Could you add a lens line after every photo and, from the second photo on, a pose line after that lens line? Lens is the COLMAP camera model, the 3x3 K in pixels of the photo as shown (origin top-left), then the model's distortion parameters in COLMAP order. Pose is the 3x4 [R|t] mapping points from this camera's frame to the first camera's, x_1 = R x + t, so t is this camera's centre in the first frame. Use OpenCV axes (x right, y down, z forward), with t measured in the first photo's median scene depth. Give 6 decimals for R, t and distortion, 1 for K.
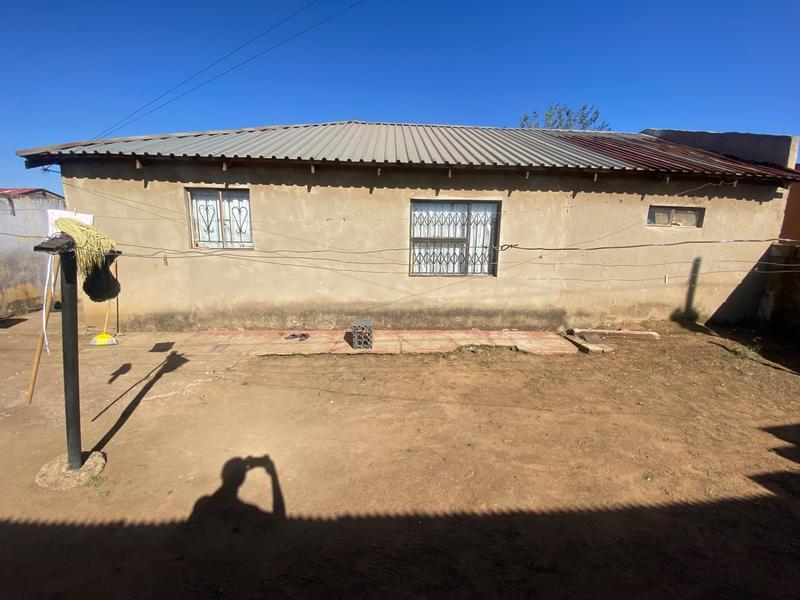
lens RADIAL K [[325.7, 0, 400.9], [0, 325.7, 300.3], [0, 0, 1]] dist [-0.018336, -0.002697]
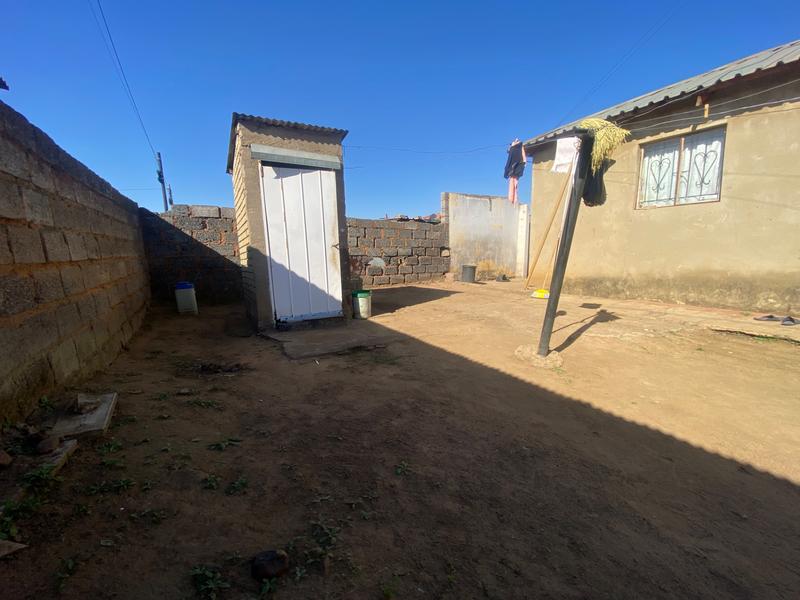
lens RADIAL K [[325.7, 0, 403.8], [0, 325.7, 300.2], [0, 0, 1]] dist [-0.018336, -0.002697]
pose [[0.485857, 0.097696, -0.868561, -0.132119], [-0.155371, 0.987560, 0.024169, 0.185702], [0.860118, 0.123207, 0.494992, -0.019317]]
